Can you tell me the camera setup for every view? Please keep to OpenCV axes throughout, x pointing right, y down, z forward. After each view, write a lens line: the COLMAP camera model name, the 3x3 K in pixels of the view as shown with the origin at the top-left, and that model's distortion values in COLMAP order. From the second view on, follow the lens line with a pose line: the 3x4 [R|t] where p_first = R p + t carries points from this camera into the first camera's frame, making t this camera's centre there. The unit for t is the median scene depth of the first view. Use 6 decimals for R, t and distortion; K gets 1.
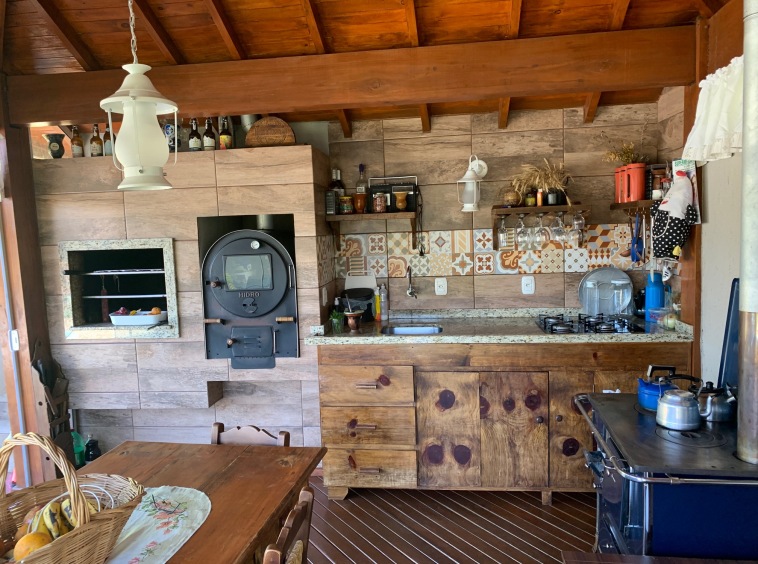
lens RADIAL K [[580.3, 0, 380.3], [0, 580.3, 283.0], [0, 0, 1]] dist [0.052509, -0.071627]
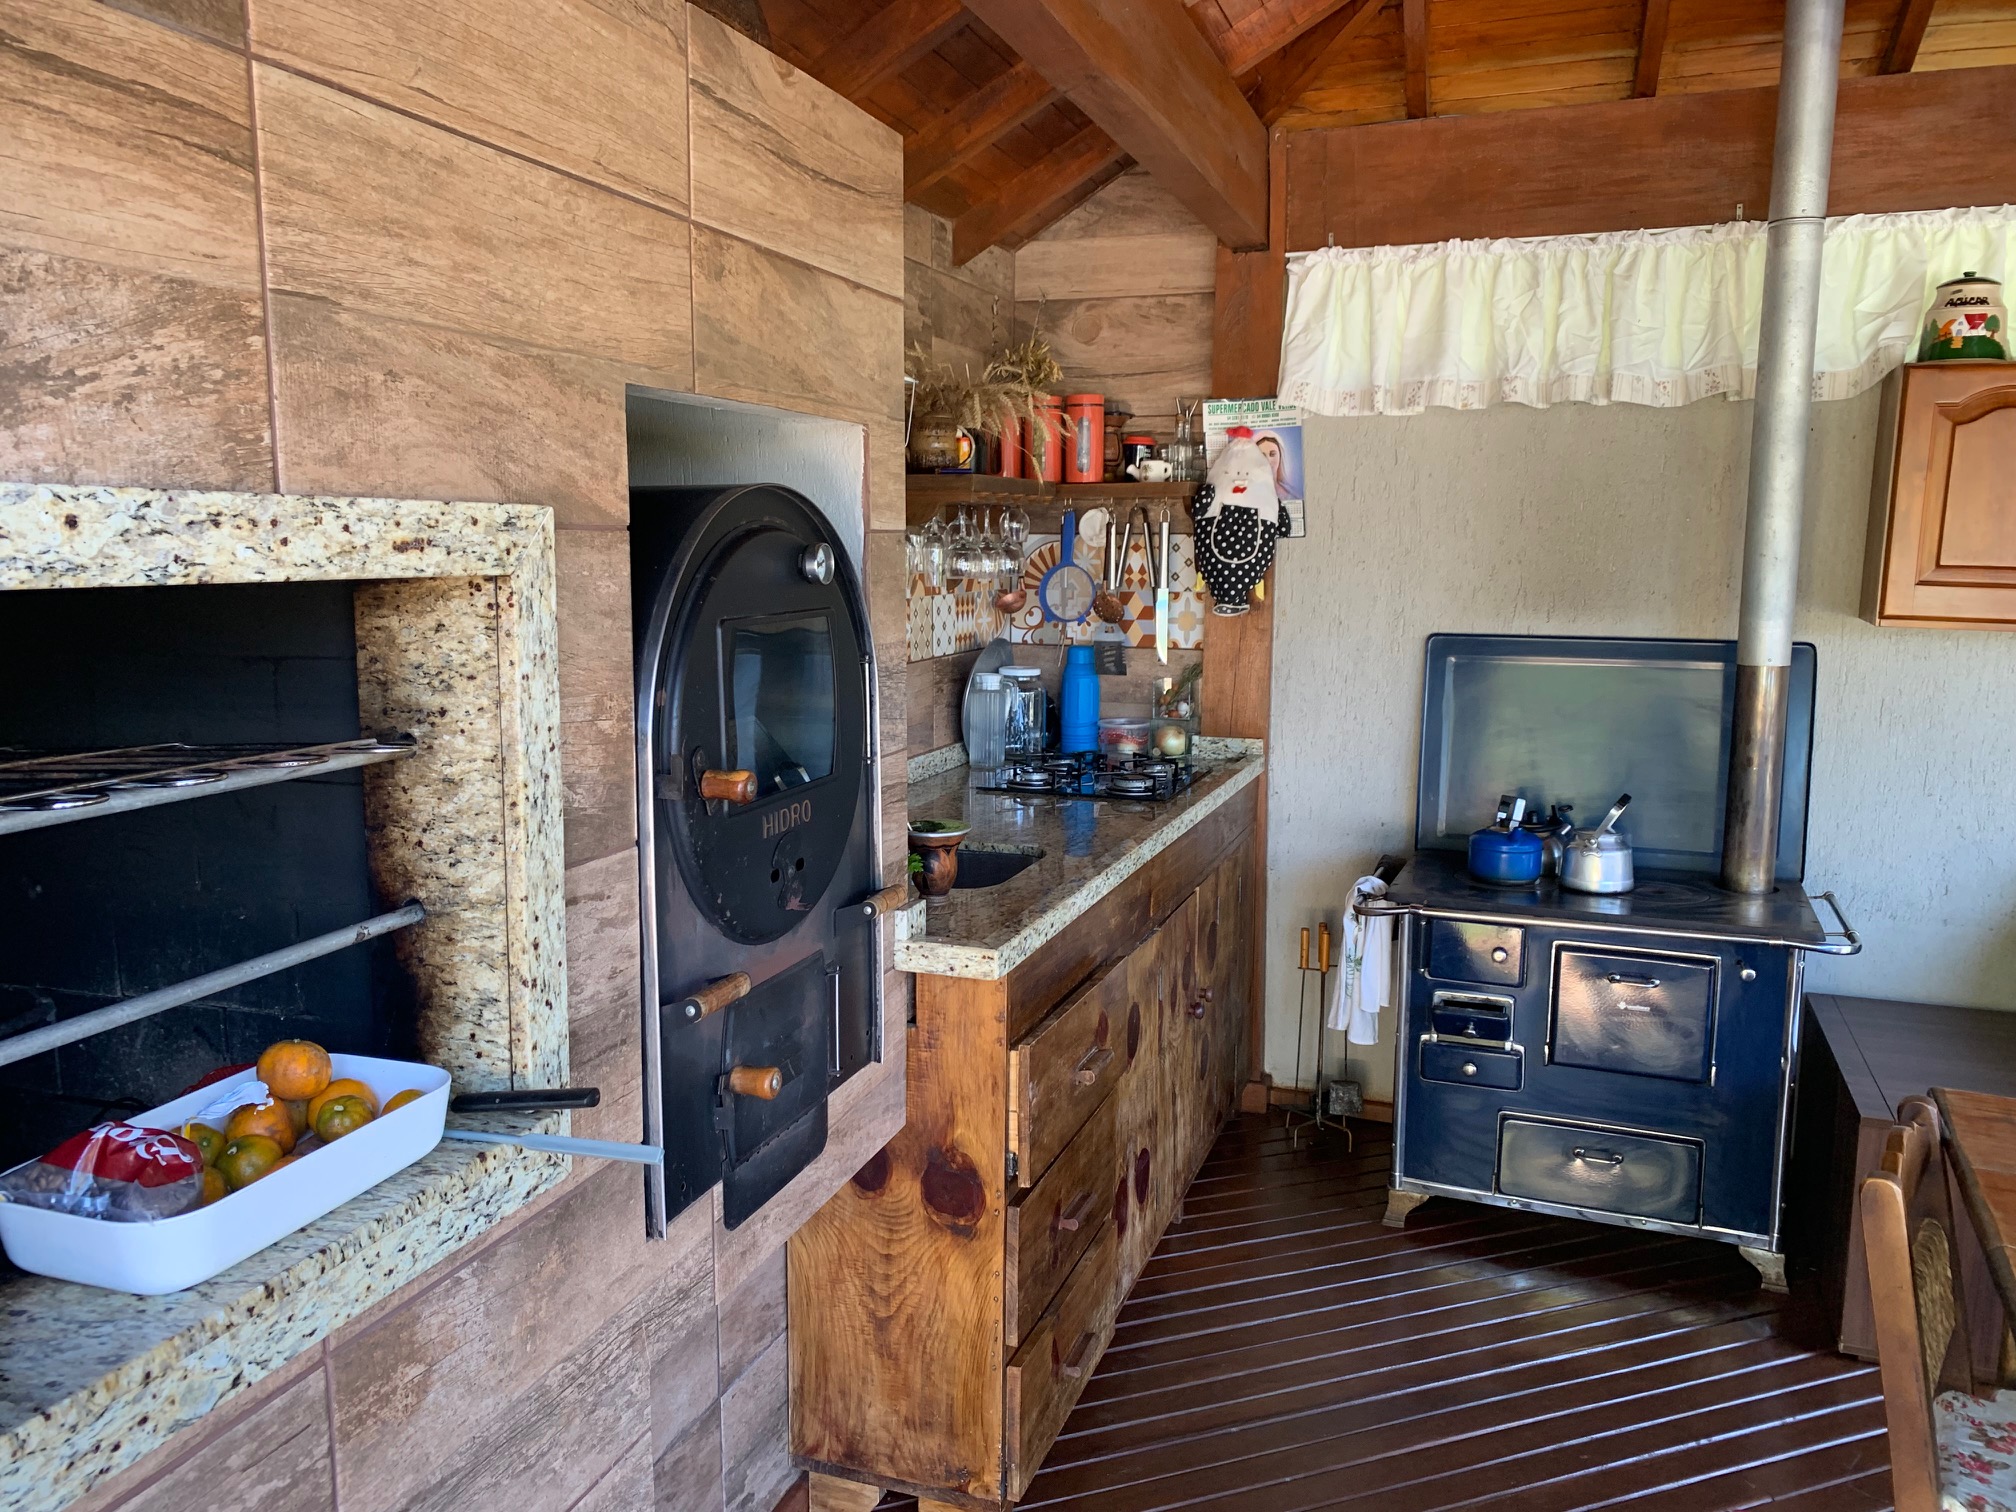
lens RADIAL K [[1543.3, 0, 1022.6], [0, 1543.3, 751.9], [0, 0, 1]] dist [0.052509, -0.071627]
pose [[0.215079, -0.097953, 0.971672, -0.716912], [0.084781, 0.993074, 0.081344, -0.038016], [-0.972910, 0.064884, 0.221893, 0.809233]]
